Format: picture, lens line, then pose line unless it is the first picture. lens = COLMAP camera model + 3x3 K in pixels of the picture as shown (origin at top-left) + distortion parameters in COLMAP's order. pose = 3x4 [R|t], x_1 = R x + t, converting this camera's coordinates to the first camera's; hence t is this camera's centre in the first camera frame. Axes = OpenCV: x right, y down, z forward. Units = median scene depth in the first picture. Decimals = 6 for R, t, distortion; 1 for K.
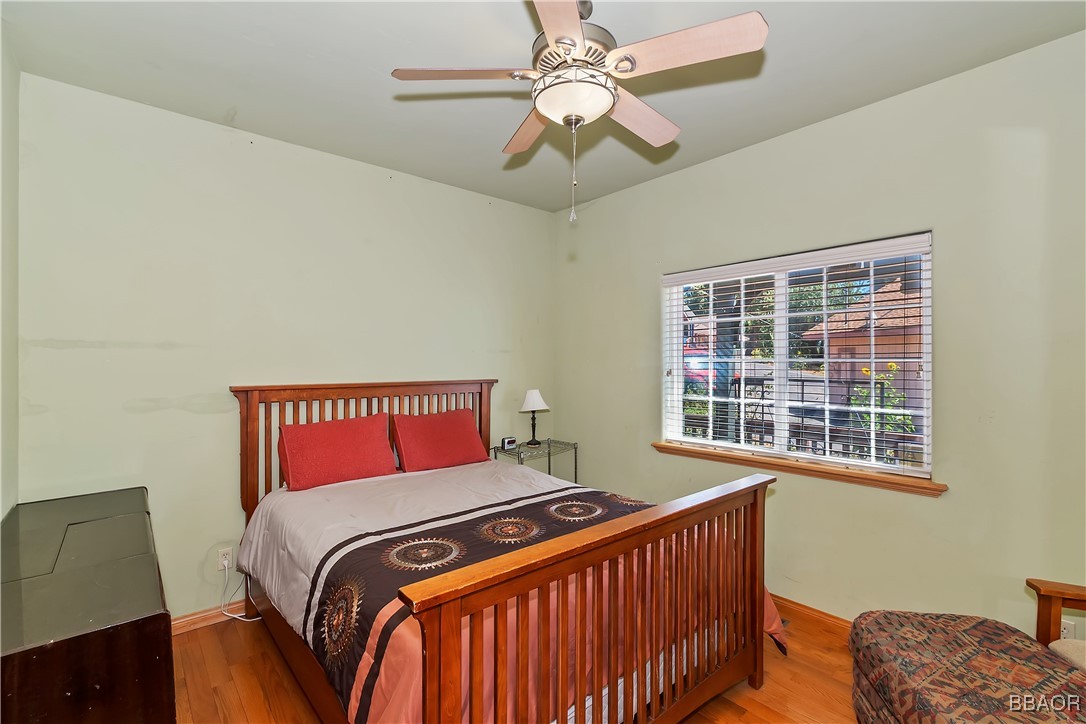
lens RADIAL K [[485.6, 0, 553.6], [0, 485.6, 371.9], [0, 0, 1]] dist [0.009850, -0.000193]
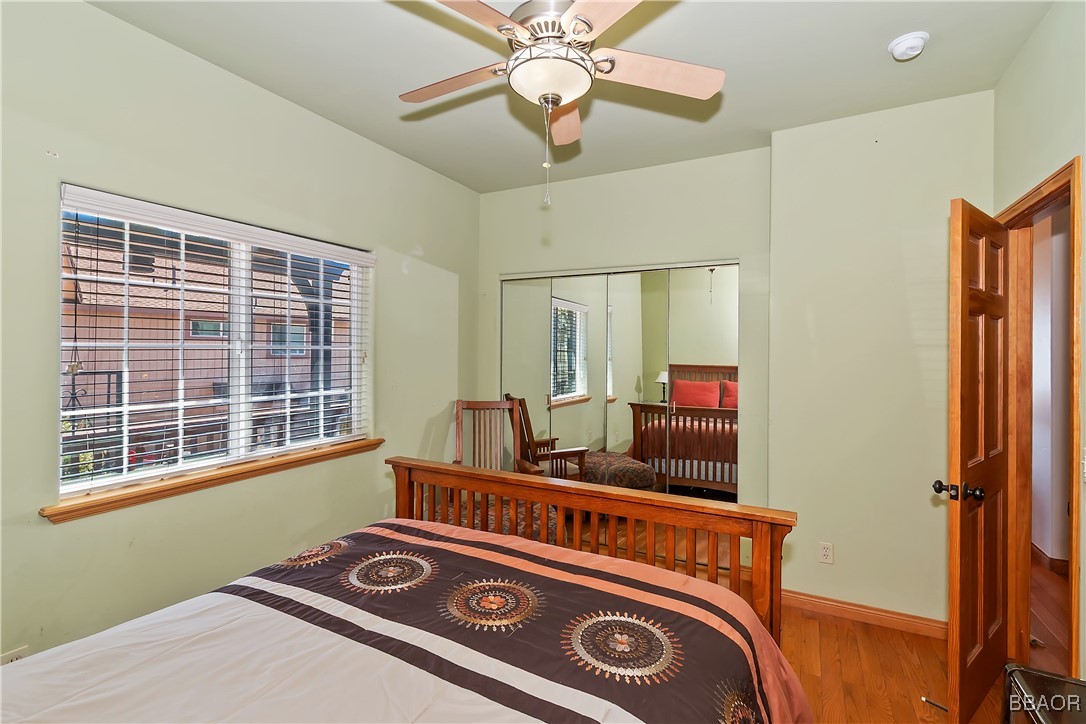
lens RADIAL K [[485.6, 0, 553.6], [0, 485.6, 371.9], [0, 0, 1]] dist [0.009850, -0.000193]
pose [[-0.356235, -0.044790, 0.933322, -0.575290], [0.009307, 0.998631, 0.051477, -0.022911], [-0.934350, 0.027025, -0.355330, 0.890311]]
